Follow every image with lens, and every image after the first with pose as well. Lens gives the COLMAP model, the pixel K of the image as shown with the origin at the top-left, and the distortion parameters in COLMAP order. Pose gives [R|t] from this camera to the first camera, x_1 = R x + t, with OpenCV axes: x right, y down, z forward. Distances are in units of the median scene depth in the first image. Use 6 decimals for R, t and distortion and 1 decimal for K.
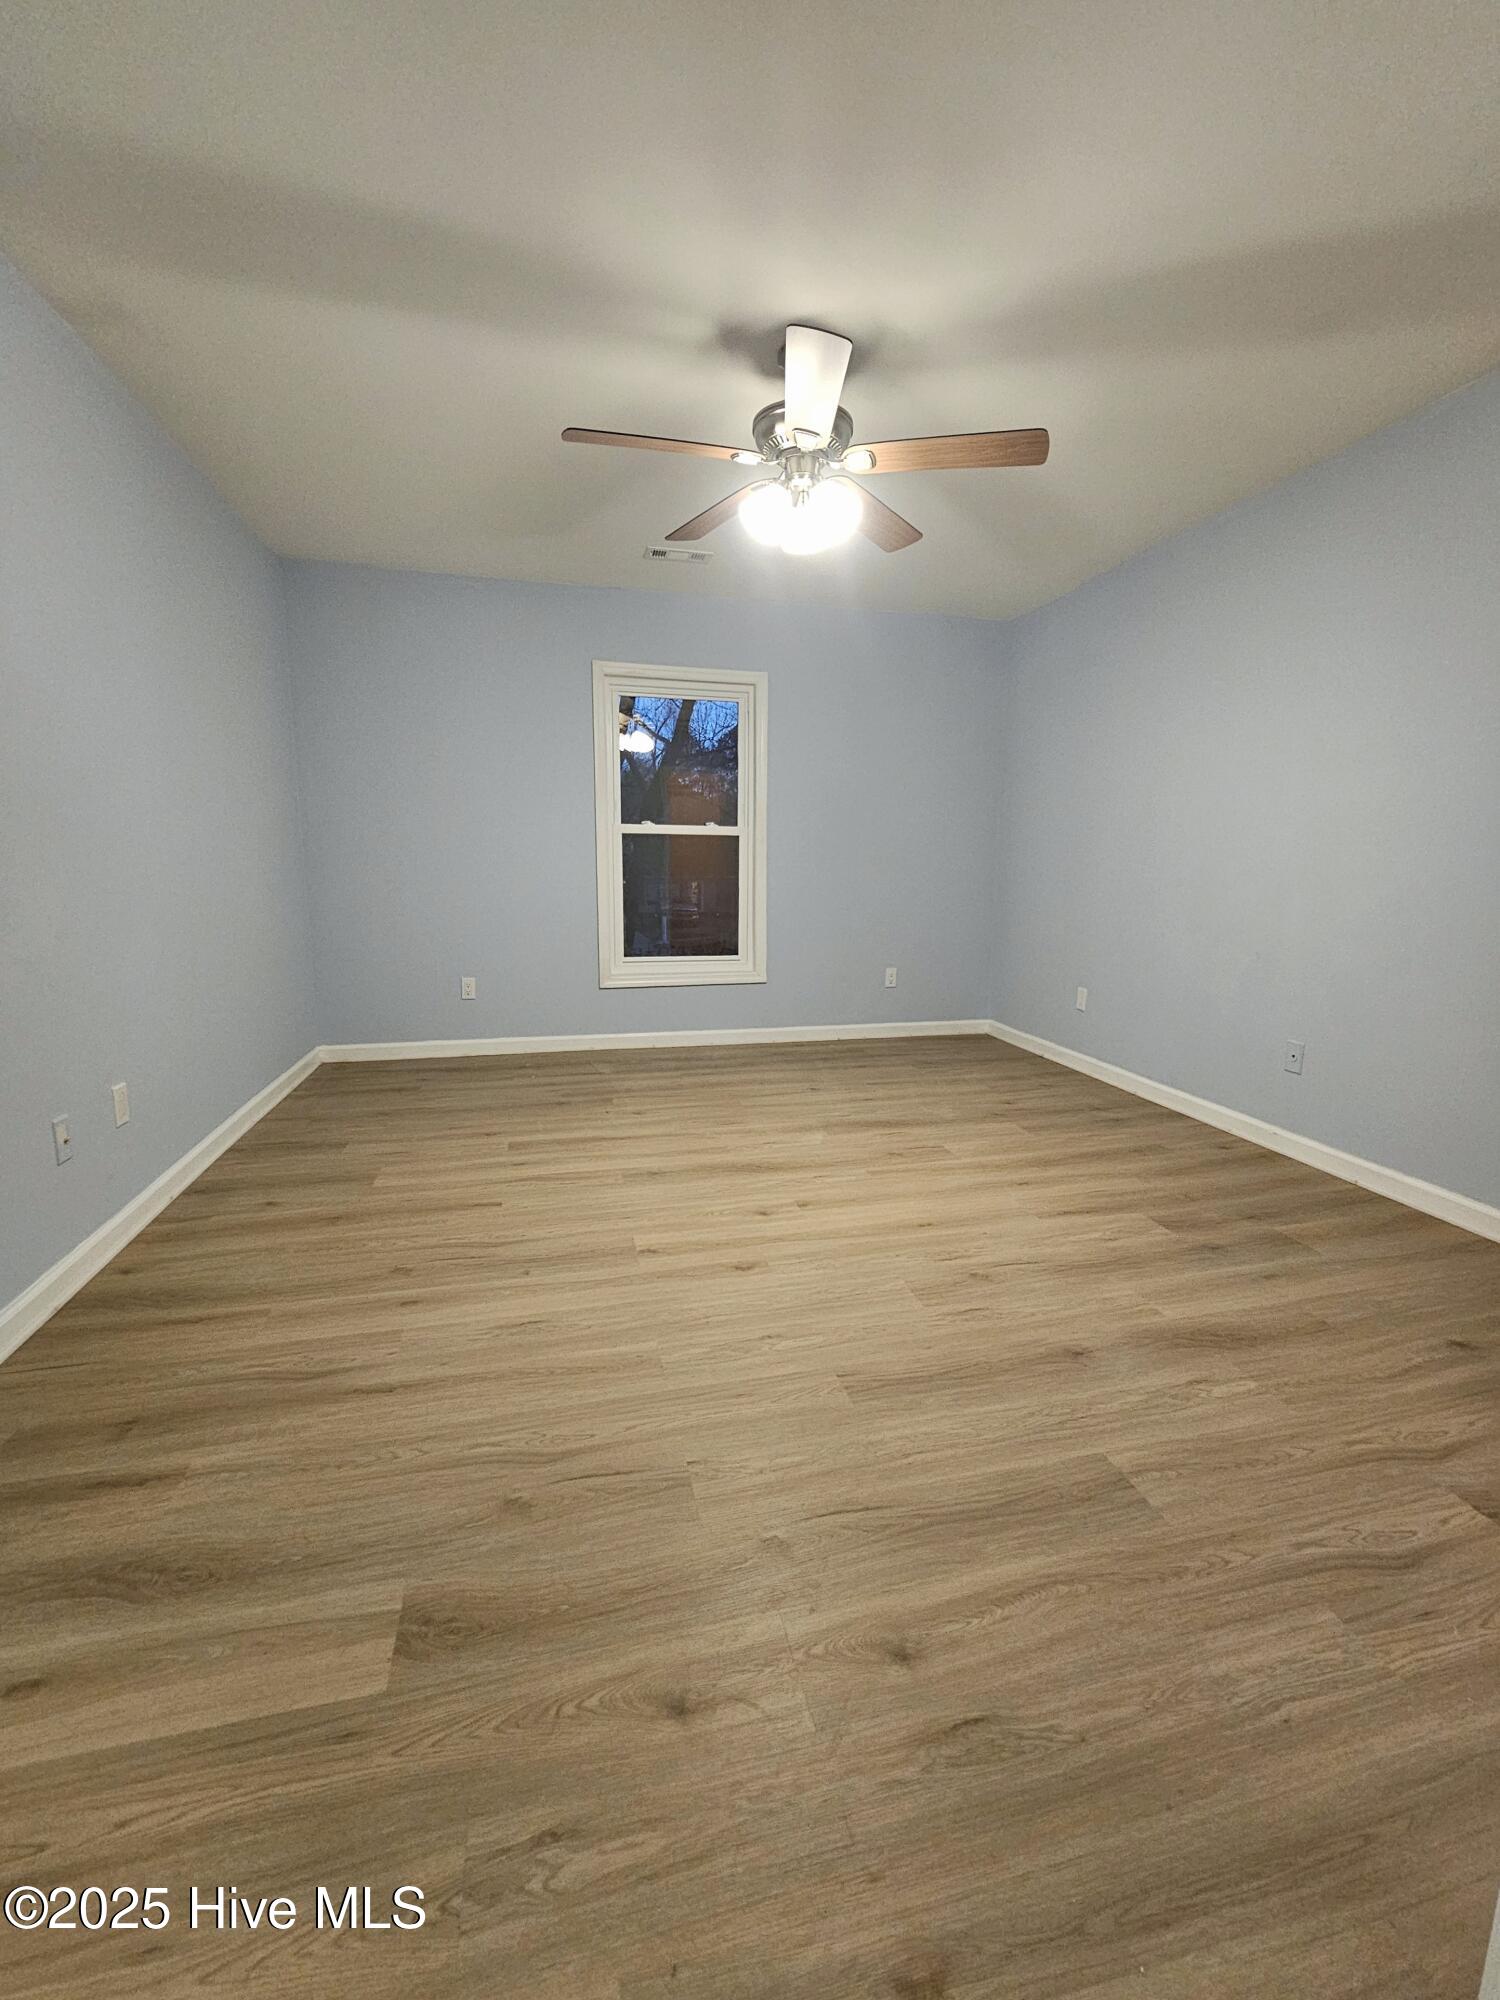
lens RADIAL K [[808.0, 0, 762.8], [0, 808.0, 1003.1], [0, 0, 1]] dist [-0.007936, -0.000592]
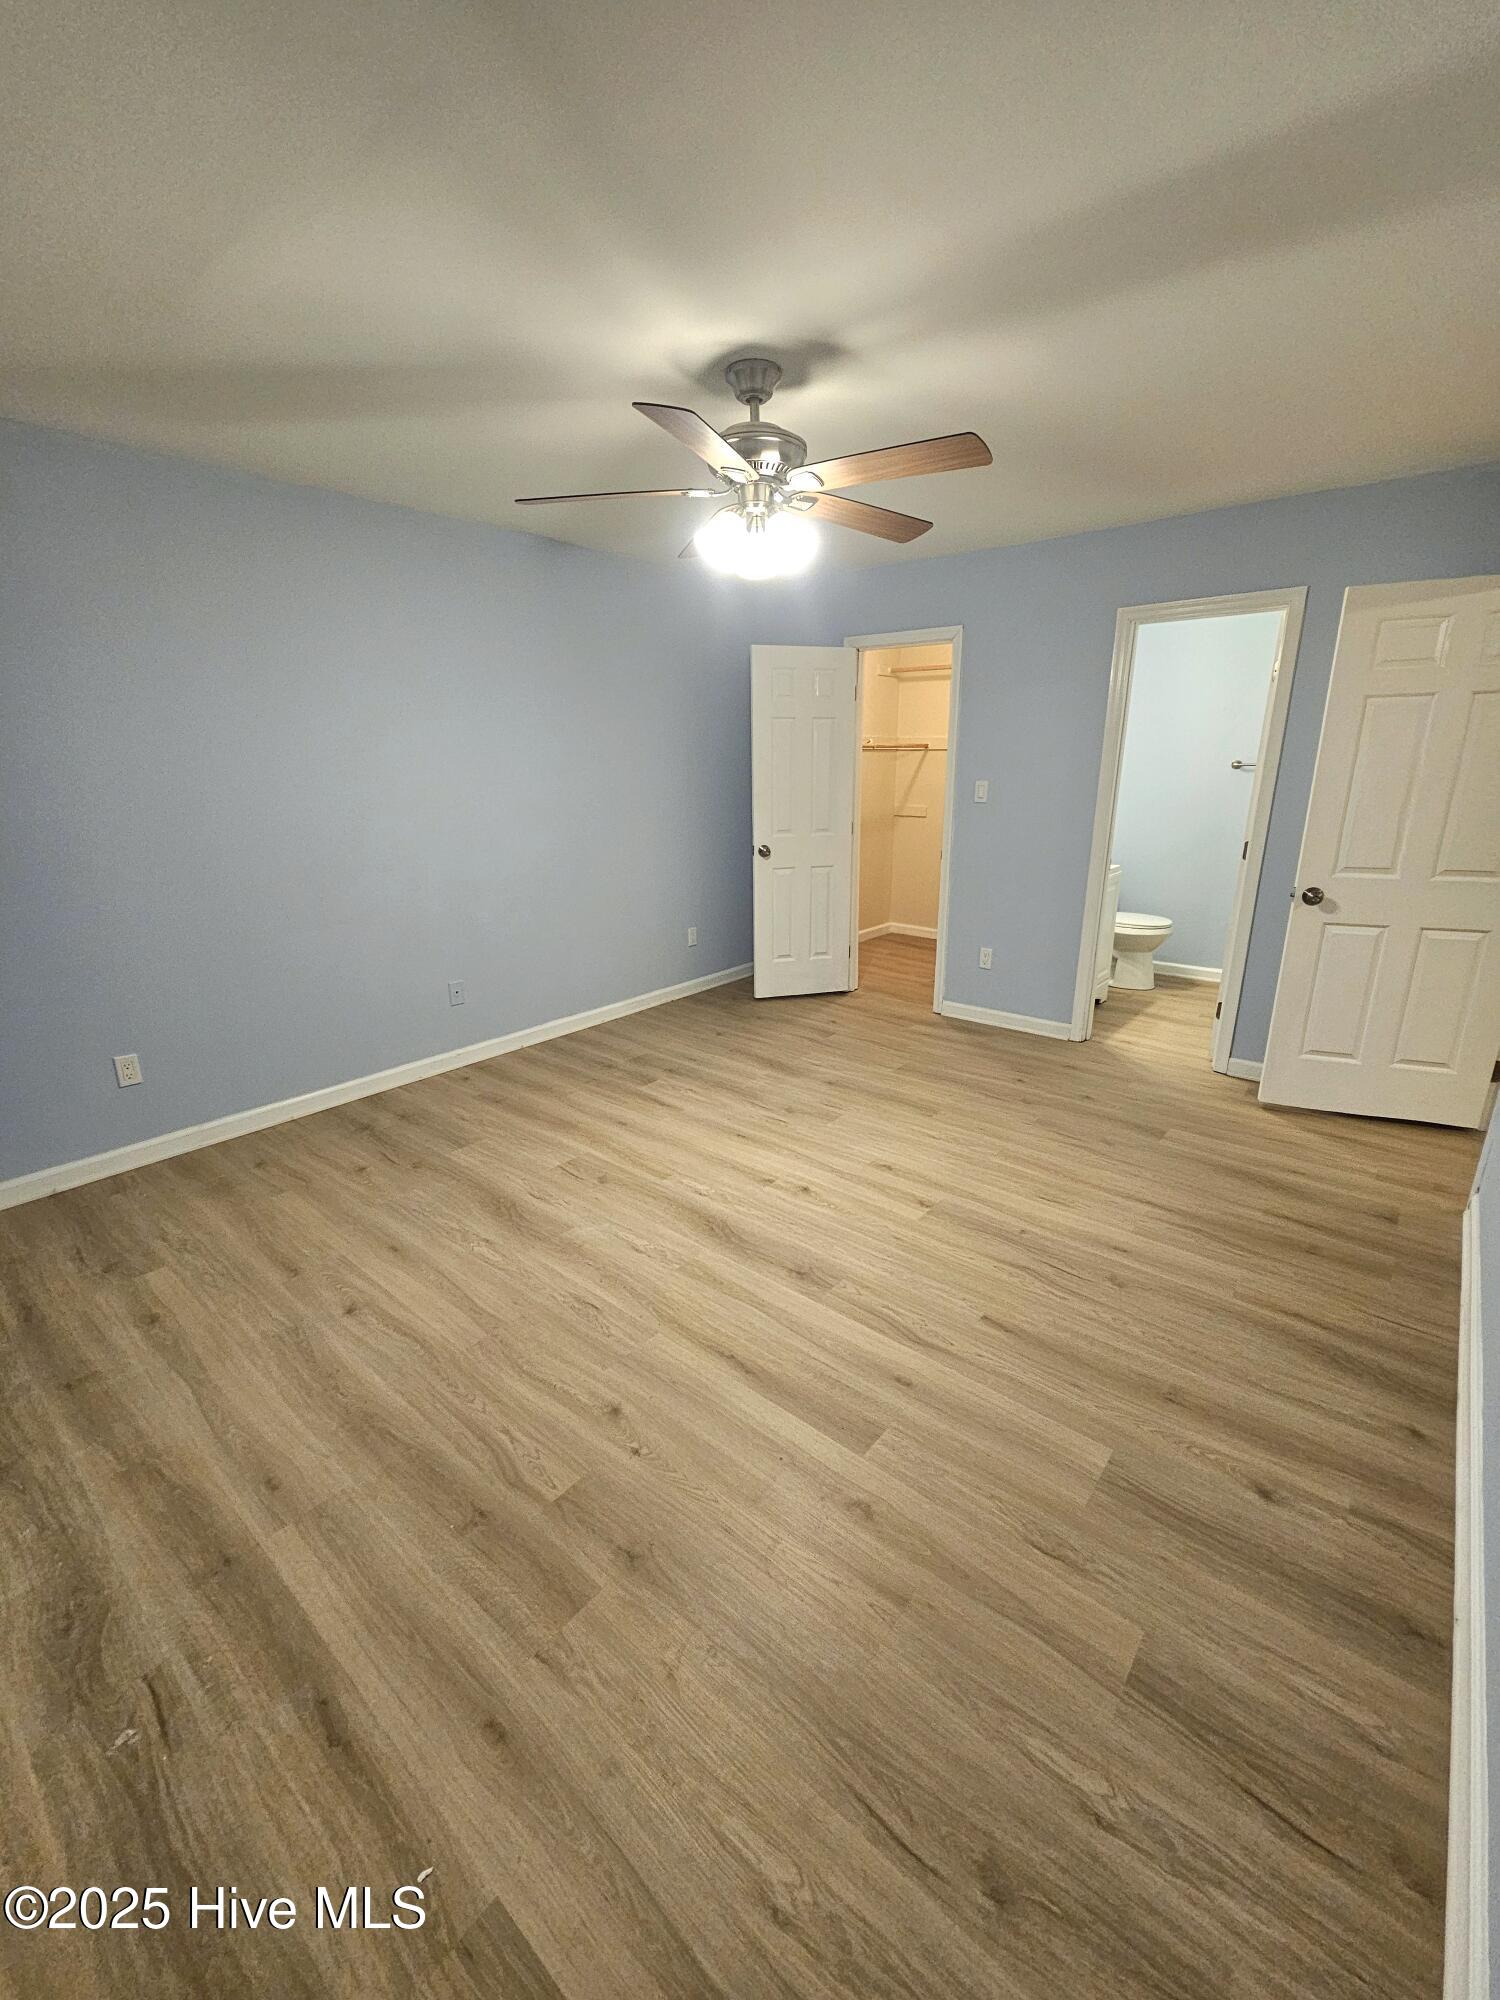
lens RADIAL K [[817.1, 0, 752.2], [0, 817.1, 999.8], [0, 0, 1]] dist [0.000379, -0.000068]
pose [[-0.567986, -0.240308, 0.787175, -0.823345], [0.151847, 0.909410, 0.387189, -0.453519], [-0.808909, 0.339448, -0.480042, 1.566842]]
